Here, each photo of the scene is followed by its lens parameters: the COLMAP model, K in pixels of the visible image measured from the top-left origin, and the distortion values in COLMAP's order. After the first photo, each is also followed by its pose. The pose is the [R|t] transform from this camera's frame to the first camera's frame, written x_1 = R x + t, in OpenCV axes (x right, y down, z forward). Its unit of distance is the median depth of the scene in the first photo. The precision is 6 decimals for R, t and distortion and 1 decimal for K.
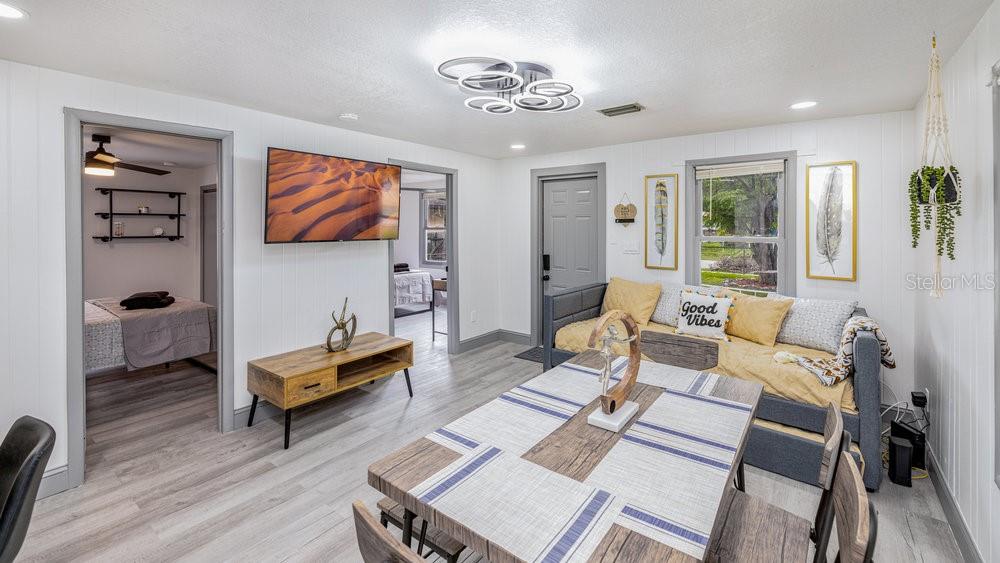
lens RADIAL K [[417.8, 0, 502.5], [0, 417.8, 256.9], [0, 0, 1]] dist [0.000067, 0.000028]
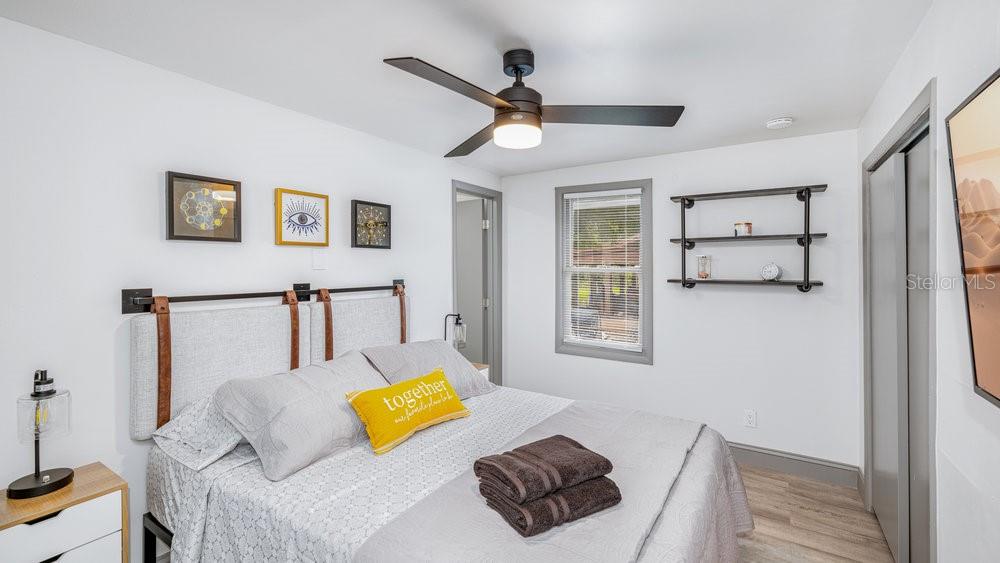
lens RADIAL K [[417.8, 0, 502.5], [0, 417.8, 256.9], [0, 0, 1]] dist [0.000067, 0.000028]
pose [[0.068724, -0.015308, -0.997518, -0.365542], [-0.069595, 0.997373, -0.020101, -0.047812], [0.995205, 0.070804, 0.067478, 0.672517]]
